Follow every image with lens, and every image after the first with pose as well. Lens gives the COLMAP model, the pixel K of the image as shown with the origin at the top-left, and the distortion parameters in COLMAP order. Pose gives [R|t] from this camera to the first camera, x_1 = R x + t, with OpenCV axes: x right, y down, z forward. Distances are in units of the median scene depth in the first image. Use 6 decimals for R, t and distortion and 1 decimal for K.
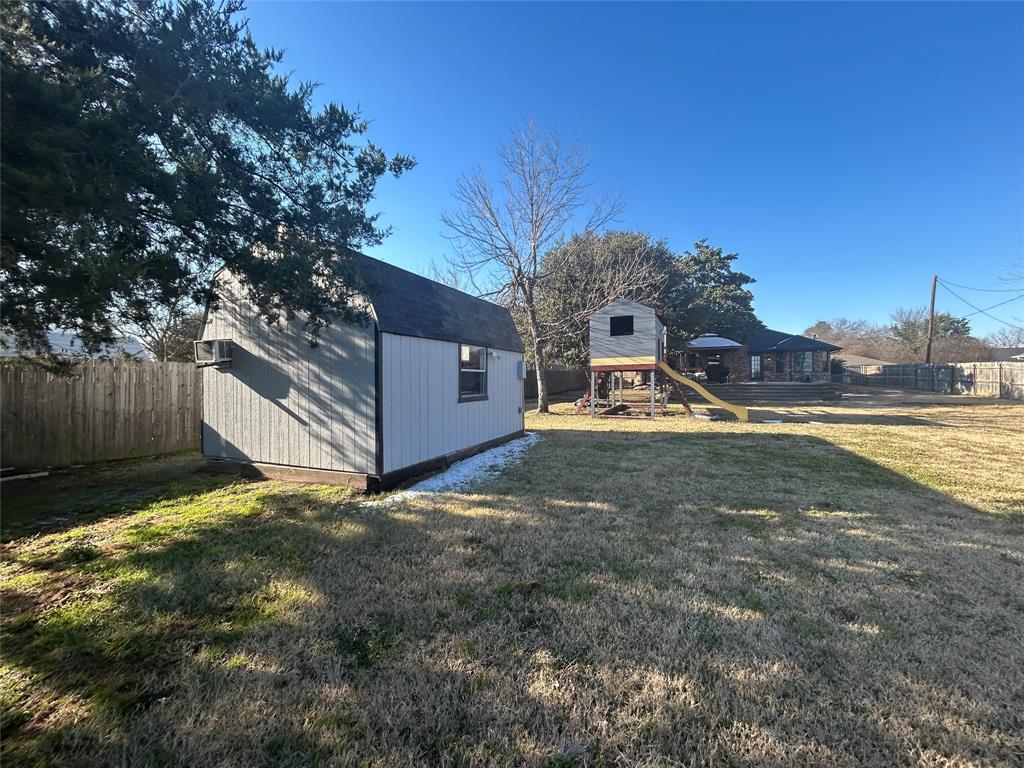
lens RADIAL K [[414.2, 0, 512.2], [0, 414.2, 381.2], [0, 0, 1]] dist [0.003571, 0.000295]
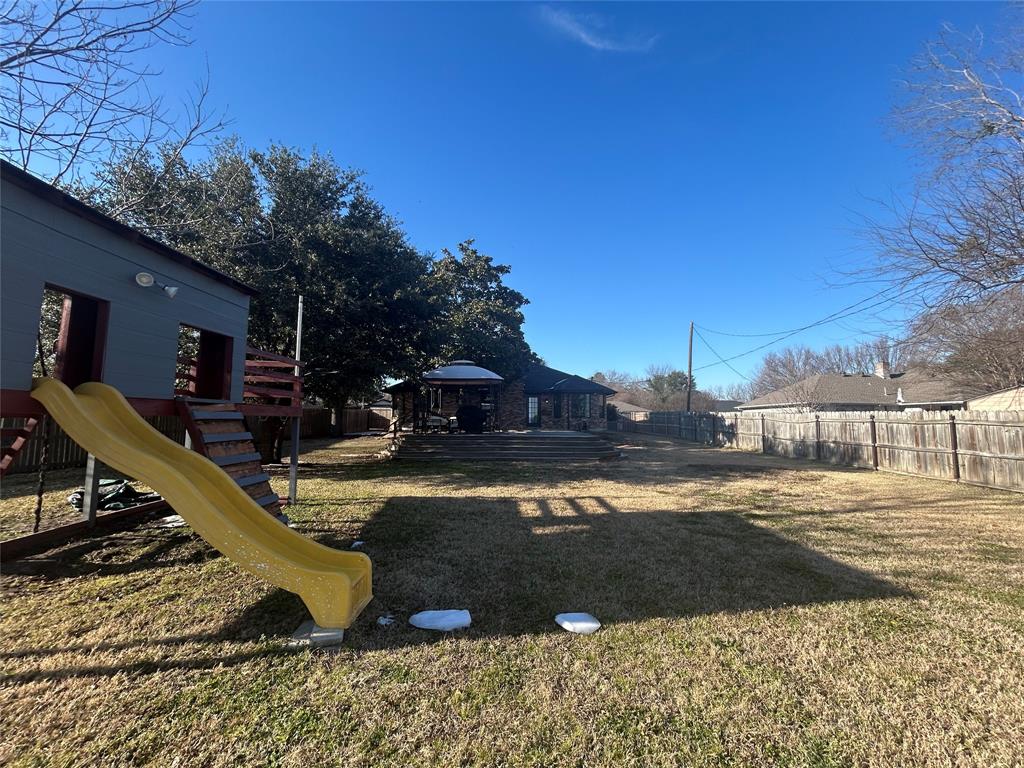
lens RADIAL K [[414.2, 0, 512.1], [0, 414.2, 383.6], [0, 0, 1]] dist [0.003571, 0.000295]
pose [[0.907404, 0.050737, 0.417186, 0.230902], [-0.013302, 0.995656, -0.092157, -0.013148], [-0.420049, 0.078075, 0.904137, 0.306470]]
